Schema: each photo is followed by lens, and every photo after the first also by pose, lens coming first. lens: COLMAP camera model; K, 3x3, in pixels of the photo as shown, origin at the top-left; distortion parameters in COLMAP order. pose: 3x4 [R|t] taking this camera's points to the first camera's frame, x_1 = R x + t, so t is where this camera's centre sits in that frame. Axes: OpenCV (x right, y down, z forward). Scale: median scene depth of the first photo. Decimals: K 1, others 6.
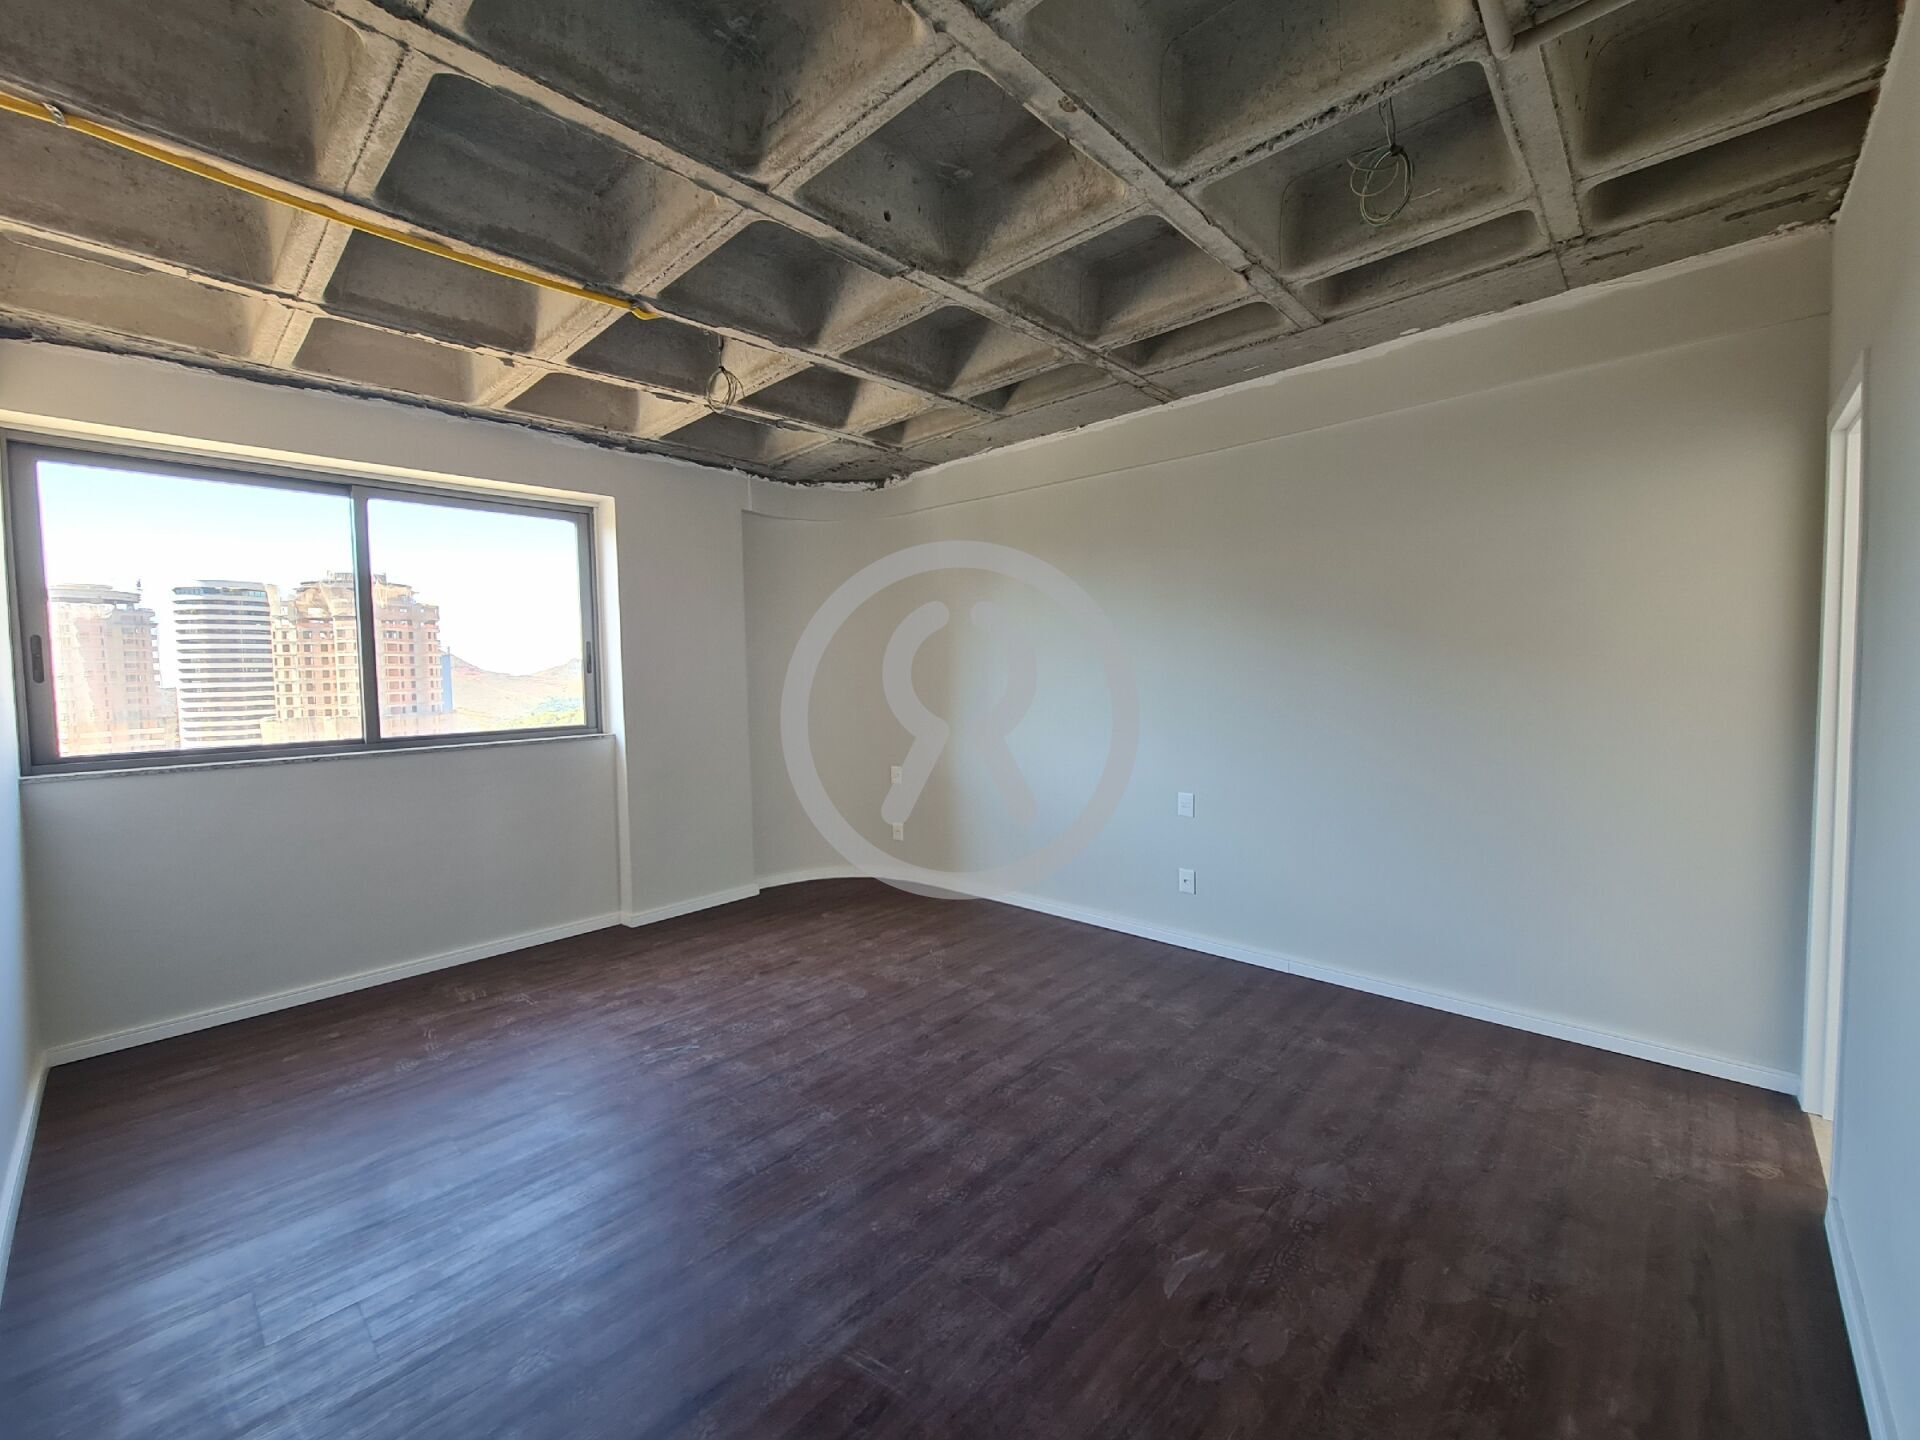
lens RADIAL K [[788.4, 0, 956.4], [0, 788.4, 710.0], [0, 0, 1]] dist [-0.003137, 0.003855]
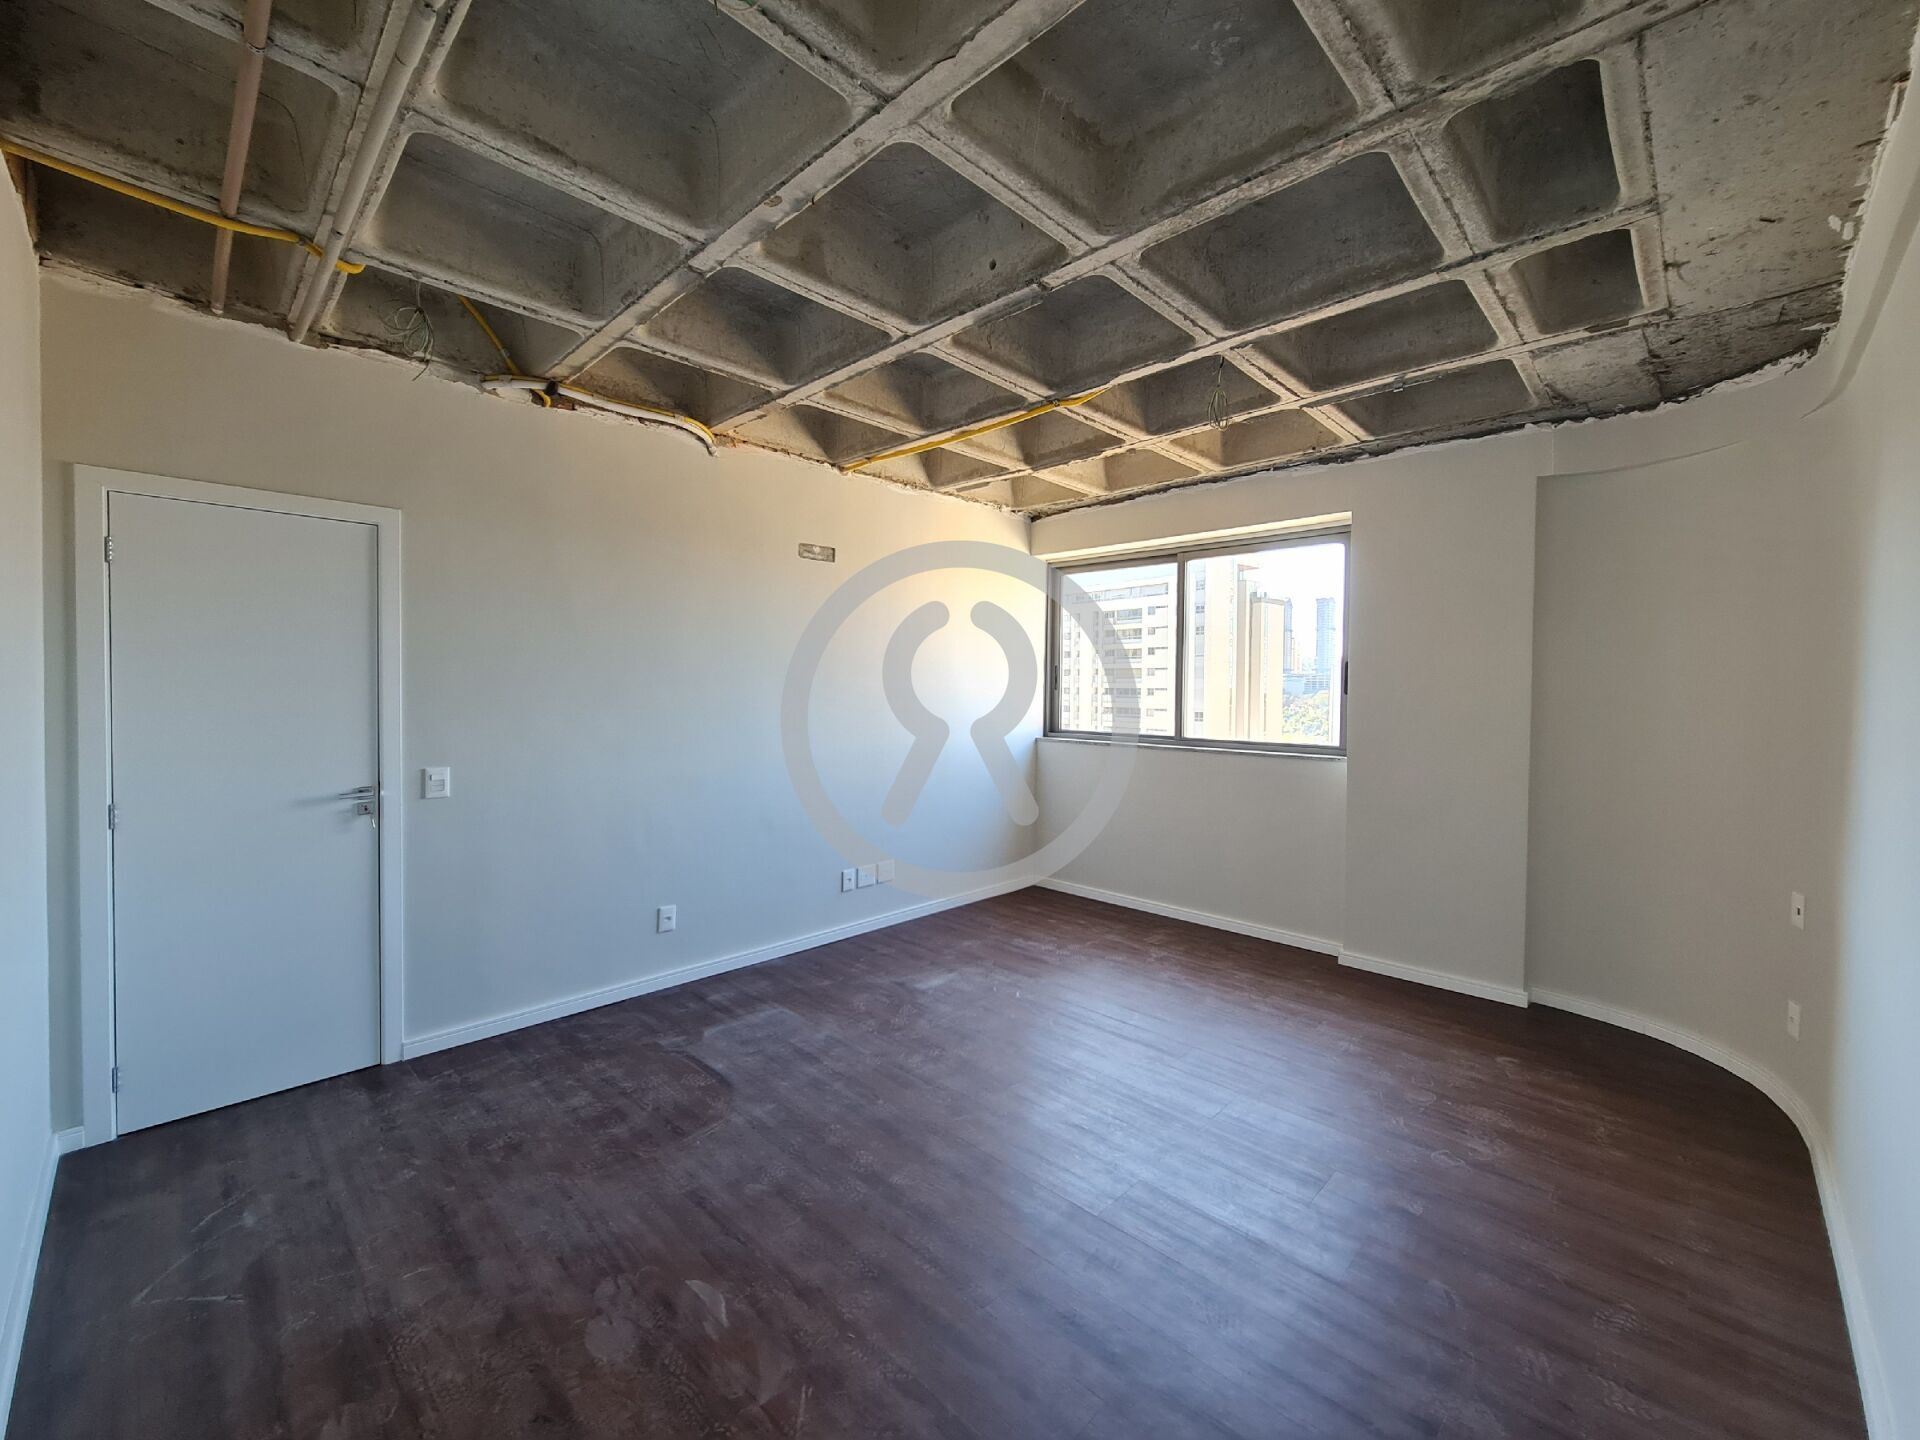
lens RADIAL K [[783.0, 0, 953.8], [0, 783.0, 708.5], [0, 0, 1]] dist [-0.006318, 0.004120]
pose [[-0.023058, 0.049087, -0.998528, 0.809693], [-0.061269, 0.996847, 0.050419, -0.075305], [0.997855, 0.062342, -0.019977, 0.835293]]
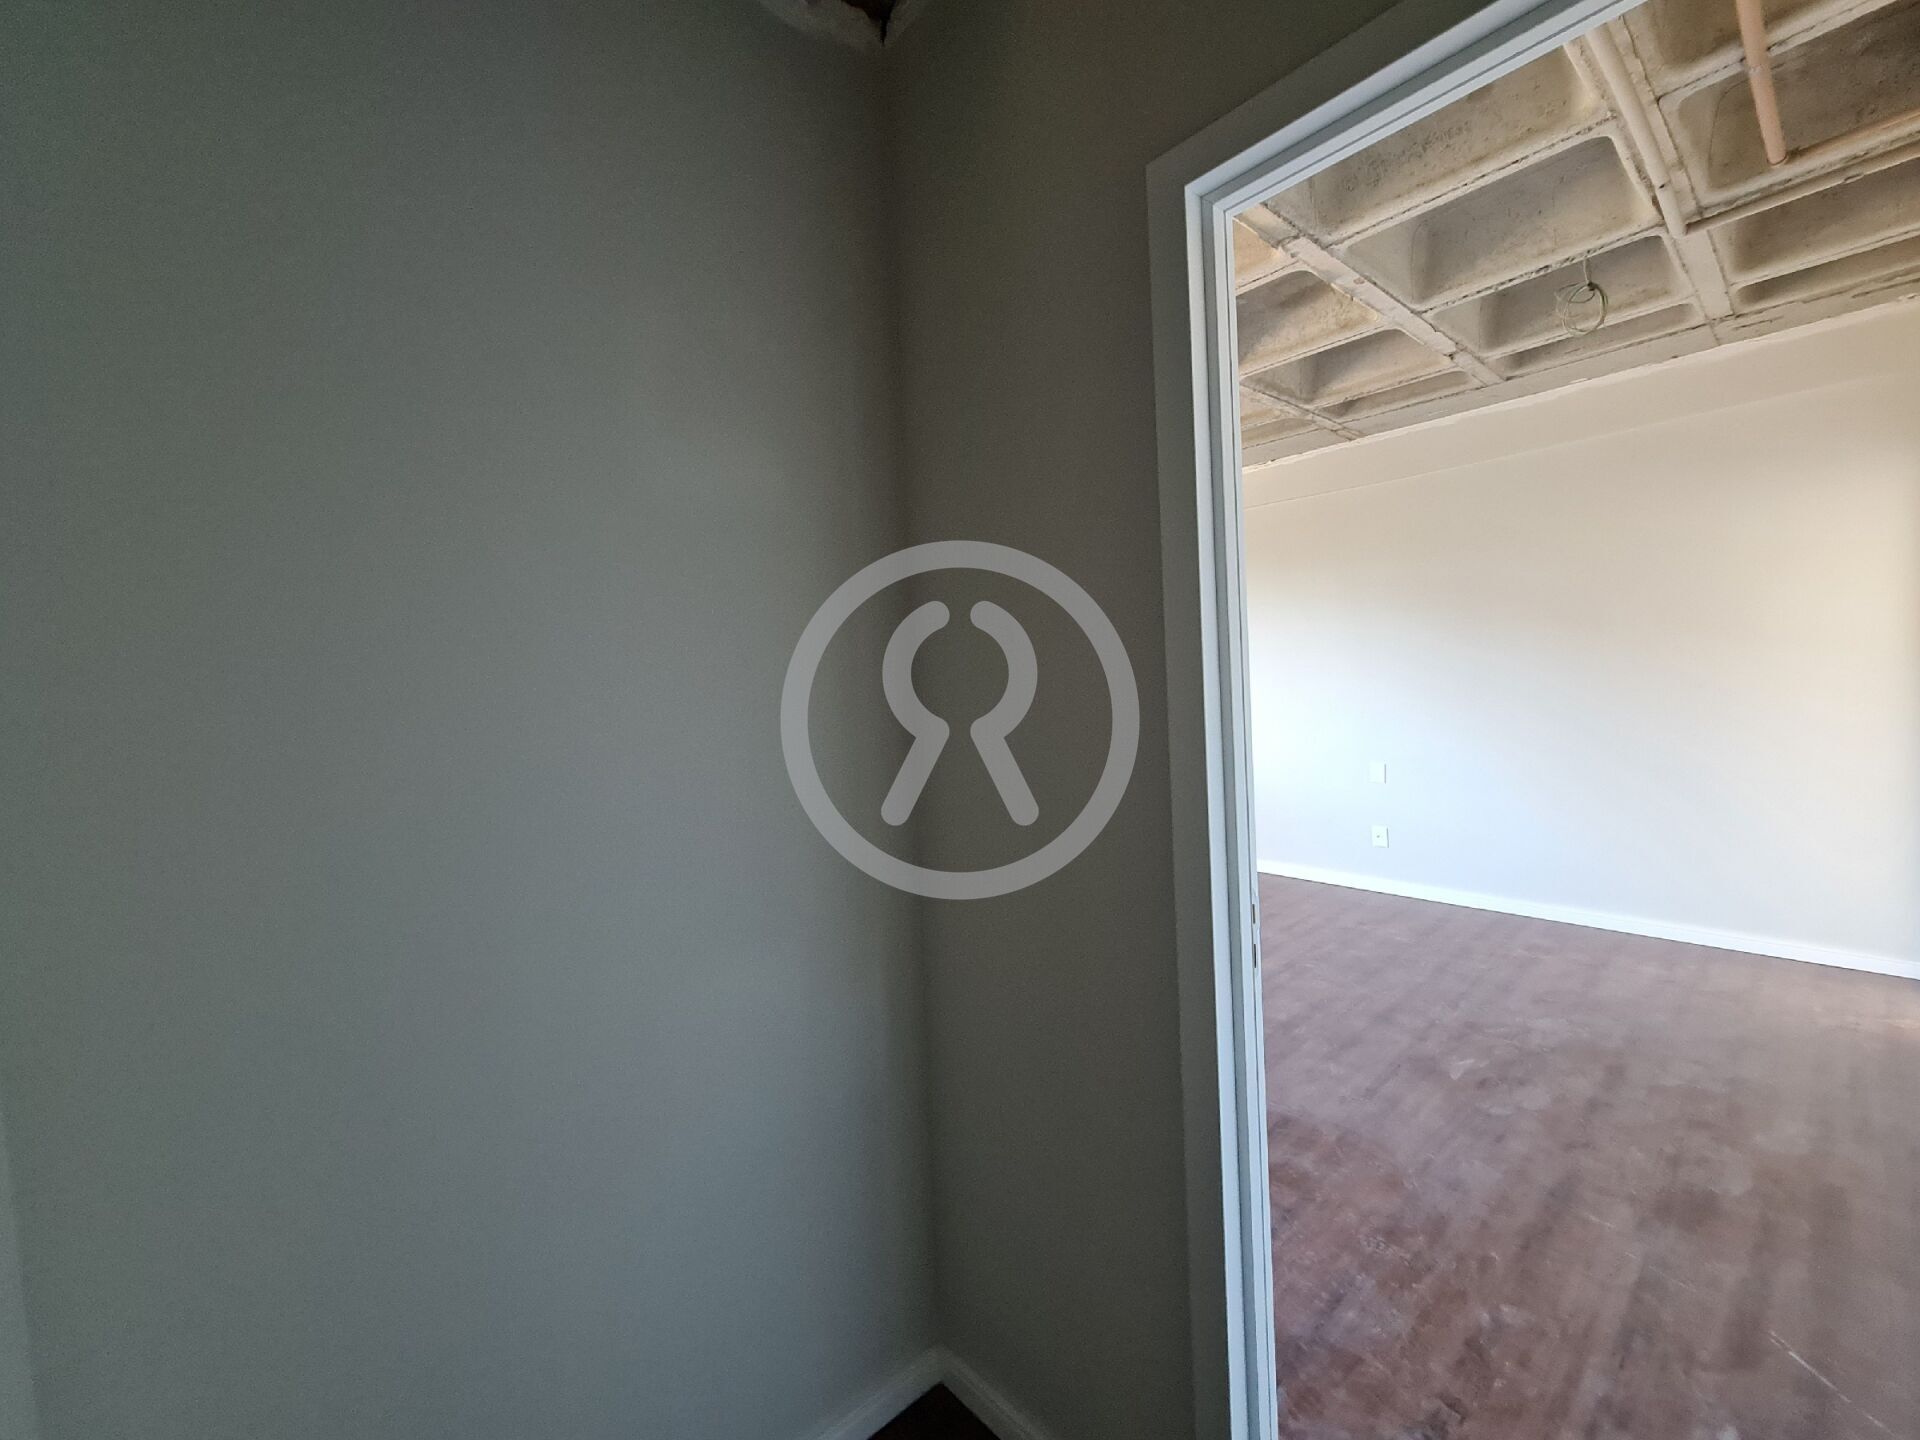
lens RADIAL K [[780.0, 0, 955.6], [0, 780.0, 706.0], [0, 0, 1]] dist [-0.003072, 0.000337]
pose [[0.994230, -0.021863, -0.105016, -0.310494], [0.021084, 0.999741, -0.008514, 0.021614], [0.105175, 0.006251, 0.994434, -0.349212]]
